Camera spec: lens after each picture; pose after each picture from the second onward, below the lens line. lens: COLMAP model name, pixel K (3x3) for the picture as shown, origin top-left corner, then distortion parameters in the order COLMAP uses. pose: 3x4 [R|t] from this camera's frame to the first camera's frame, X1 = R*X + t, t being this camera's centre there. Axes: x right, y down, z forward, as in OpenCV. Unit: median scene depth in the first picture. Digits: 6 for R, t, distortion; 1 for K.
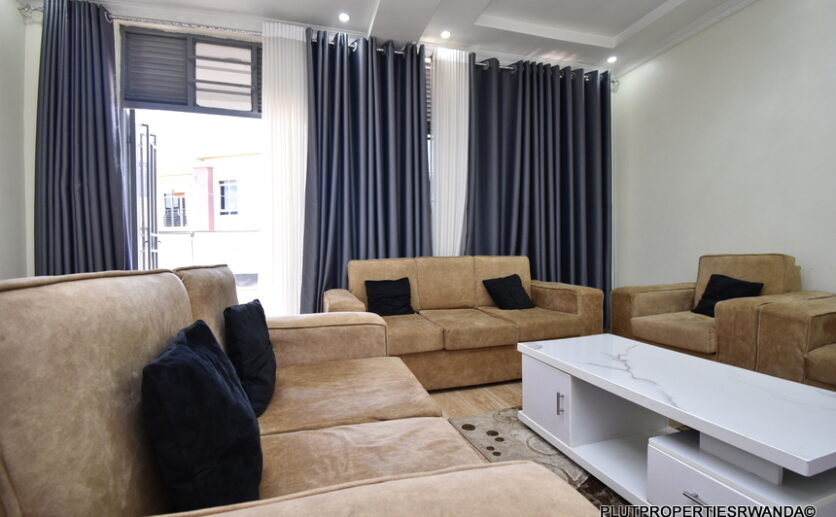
lens RADIAL K [[367.5, 0, 416.4], [0, 367.5, 260.6], [0, 0, 1]] dist [0.019095, -0.027675]
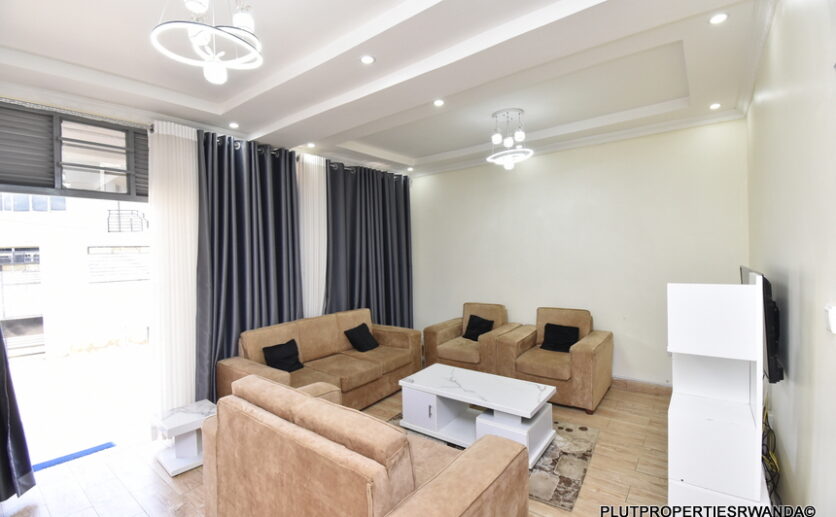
lens RADIAL K [[367.5, 0, 416.4], [0, 367.5, 260.6], [0, 0, 1]] dist [0.019095, -0.027675]
pose [[0.811041, -0.020591, 0.584627, -0.417153], [0.026649, 0.999643, -0.001761, -0.210601], [-0.584383, 0.017008, 0.811300, -0.282709]]
